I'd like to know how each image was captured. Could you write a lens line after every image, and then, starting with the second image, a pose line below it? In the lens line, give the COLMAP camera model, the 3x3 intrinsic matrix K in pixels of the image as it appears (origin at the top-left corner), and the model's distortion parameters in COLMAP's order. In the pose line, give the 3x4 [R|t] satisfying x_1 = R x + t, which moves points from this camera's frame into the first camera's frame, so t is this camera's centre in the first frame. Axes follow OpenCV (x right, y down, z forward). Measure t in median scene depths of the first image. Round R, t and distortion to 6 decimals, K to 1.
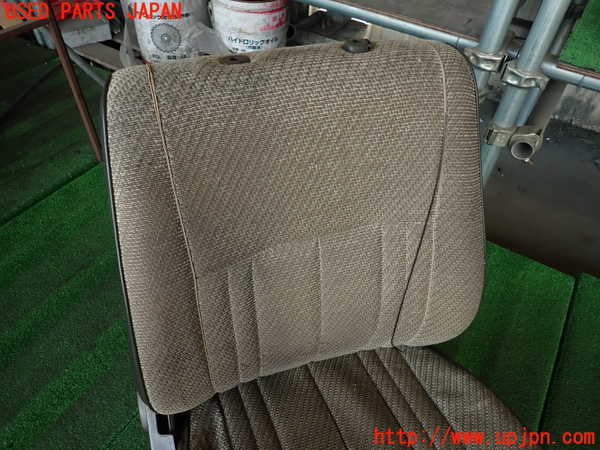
lens RADIAL K [[439.0, 0, 299.0], [0, 439.0, 225.3], [0, 0, 1]] dist [-0.004769, 0.002413]
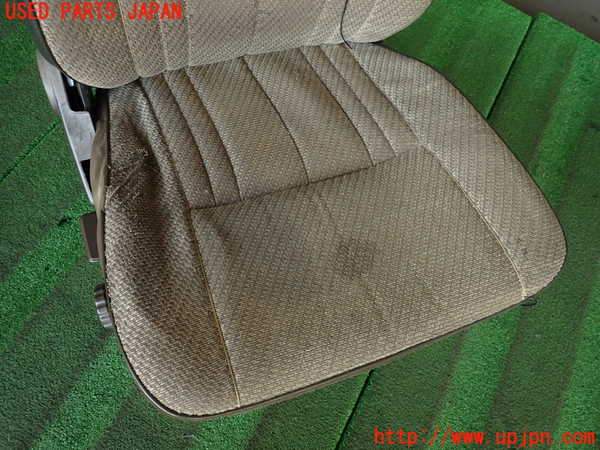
lens RADIAL K [[439.0, 0, 300.1], [0, 439.0, 224.2], [0, 0, 1]] dist [-0.004769, 0.002413]
pose [[0.990299, -0.007161, 0.138766, 0.005335], [-0.047106, 0.922228, 0.383765, 0.298476], [-0.130722, -0.386579, 0.912945, 0.055632]]
